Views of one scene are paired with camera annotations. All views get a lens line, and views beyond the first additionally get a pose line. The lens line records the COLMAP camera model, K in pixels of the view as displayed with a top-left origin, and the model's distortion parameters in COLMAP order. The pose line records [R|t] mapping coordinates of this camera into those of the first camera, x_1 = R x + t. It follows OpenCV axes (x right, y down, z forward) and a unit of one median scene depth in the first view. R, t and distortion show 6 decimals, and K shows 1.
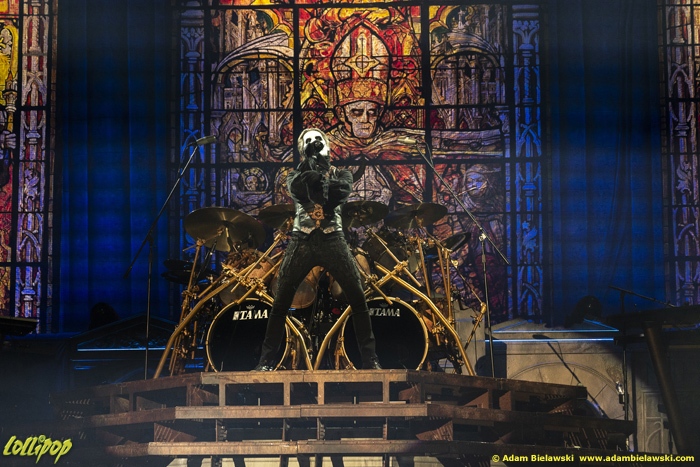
lens RADIAL K [[1665.1, 0, 350.0], [0, 1665.1, 233.5], [0, 0, 1]] dist [0.027180, -0.319054]
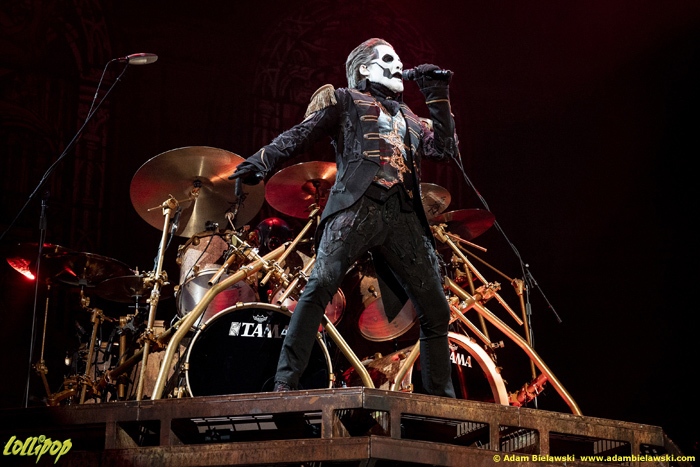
lens RADIAL K [[1665.1, 0, 350.0], [0, 1665.1, 233.5], [0, 0, 1]] dist [0.027180, -0.319054]
pose [[0.846158, 0.183437, 0.500367, -0.339558], [-0.106962, 0.978246, -0.177749, 0.117876], [-0.522087, 0.096883, 0.847372, 0.468315]]
